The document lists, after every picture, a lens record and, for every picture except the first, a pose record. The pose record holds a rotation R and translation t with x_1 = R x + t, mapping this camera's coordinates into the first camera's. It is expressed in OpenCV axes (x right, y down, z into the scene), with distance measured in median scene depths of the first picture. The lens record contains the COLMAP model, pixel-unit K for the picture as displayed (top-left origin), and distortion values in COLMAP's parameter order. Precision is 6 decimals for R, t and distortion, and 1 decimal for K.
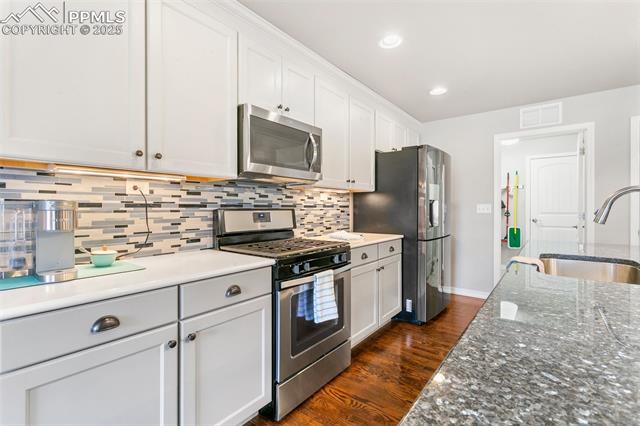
lens RADIAL K [[301.9, 0, 315.9], [0, 301.9, 209.5], [0, 0, 1]] dist [-0.002144, 0.003005]
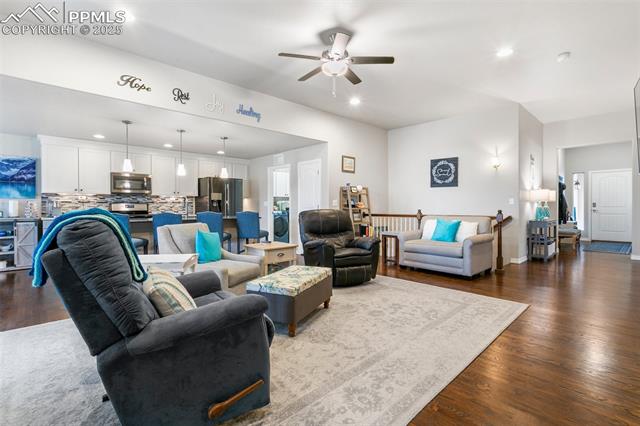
lens RADIAL K [[301.9, 0, 314.0], [0, 301.9, 207.4], [0, 0, 1]] dist [-0.002144, 0.003005]
pose [[0.987860, -0.001694, -0.155336, 1.601530], [0.001554, 0.999998, -0.001020, 0.032710], [0.155338, 0.000766, 0.987861, -1.267107]]
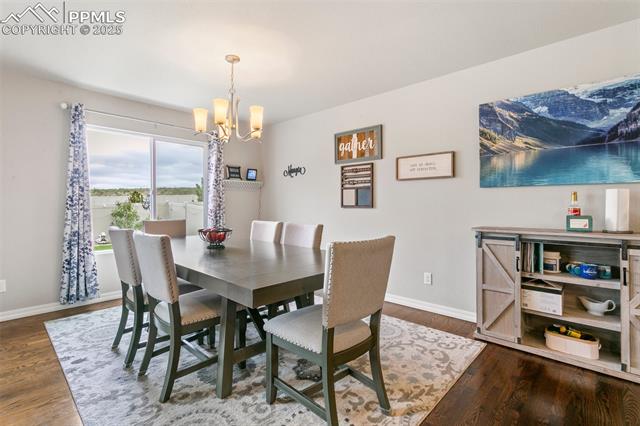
lens RADIAL K [[301.9, 0, 316.0], [0, 301.9, 206.5], [0, 0, 1]] dist [-0.002144, 0.003005]
pose [[-0.090956, 0.003165, -0.995850, 0.270960], [-0.001549, 0.999993, 0.003320, 0.025813], [0.995854, 0.001845, -0.090951, -0.368851]]
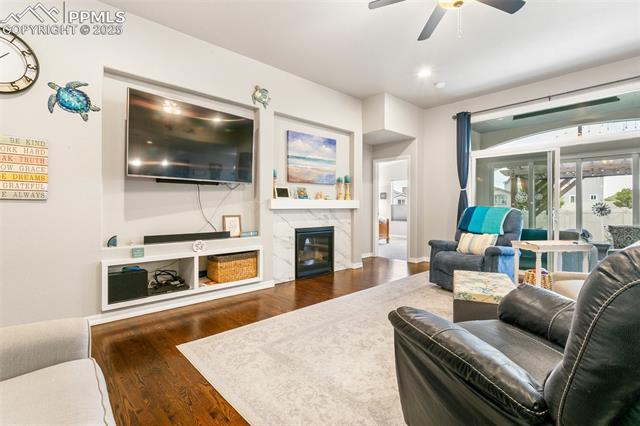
lens RADIAL K [[301.9, 0, 315.7], [0, 301.9, 207.7], [0, 0, 1]] dist [-0.002144, 0.003005]
pose [[-0.986699, -0.000729, 0.162554, 1.731095], [0.000847, 0.999953, 0.009624, 0.022475], [-0.162554, 0.009633, -0.986653, 0.727272]]
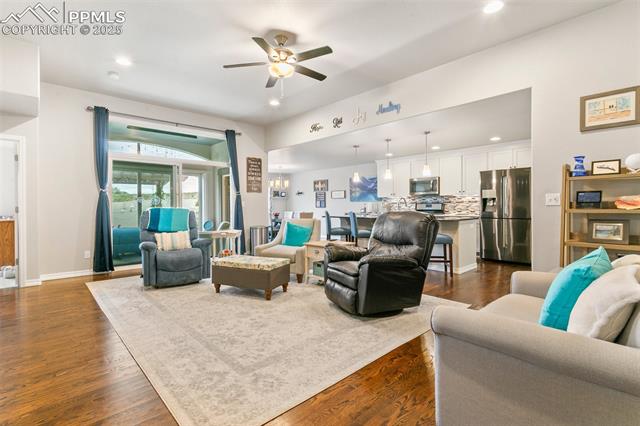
lens RADIAL K [[301.9, 0, 315.5], [0, 301.9, 210.9], [0, 0, 1]] dist [-0.002144, 0.003005]
pose [[-0.163374, 0.014285, -0.986461, 2.647607], [0.001628, 0.999898, 0.014210, 0.024170], [0.986563, 0.000715, -0.163381, 0.235387]]
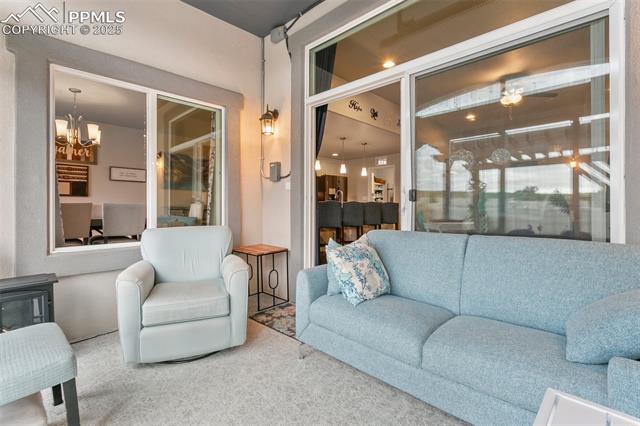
lens RADIAL K [[301.9, 0, 314.9], [0, 301.9, 207.6], [0, 0, 1]] dist [-0.002144, 0.003005]
pose [[0.992414, 0.003287, -0.122895, 0.610533], [-0.003069, 0.999993, 0.001960, 0.094703], [0.122901, -0.001568, 0.992418, -1.909847]]
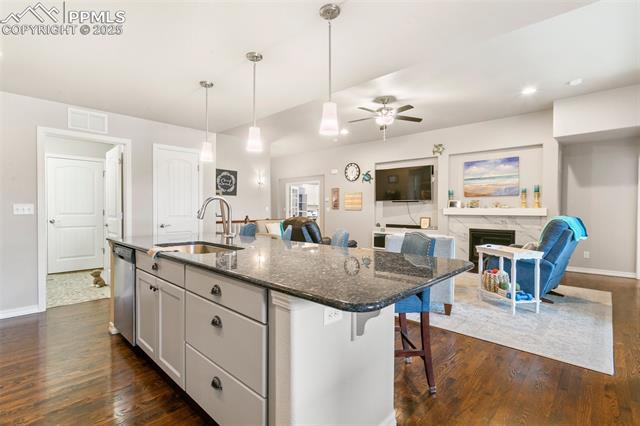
lens RADIAL K [[301.9, 0, 315.0], [0, 301.9, 213.2], [0, 0, 1]] dist [-0.002144, 0.003005]
pose [[0.101260, -0.013543, 0.994768, -0.280236], [0.001579, 0.999908, 0.013452, -0.001287], [-0.994859, 0.000208, 0.101273, 0.129209]]
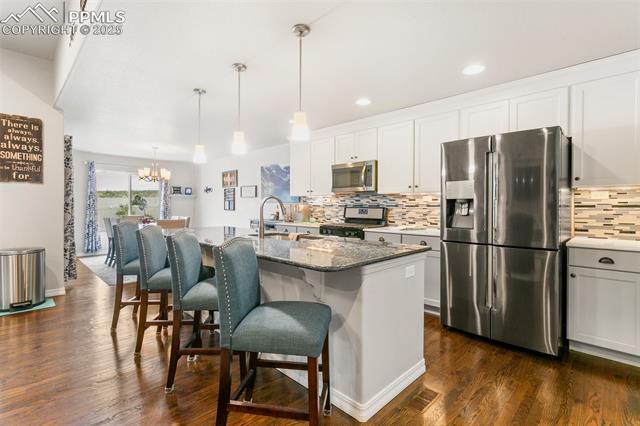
lens RADIAL K [[301.9, 0, 314.7], [0, 301.9, 209.9], [0, 0, 1]] dist [-0.002144, 0.003005]
pose [[-0.124426, 0.008749, -0.992190, 1.425159], [-0.009680, 0.999903, 0.010031, -0.001885], [0.992182, 0.010852, -0.124329, 0.731684]]
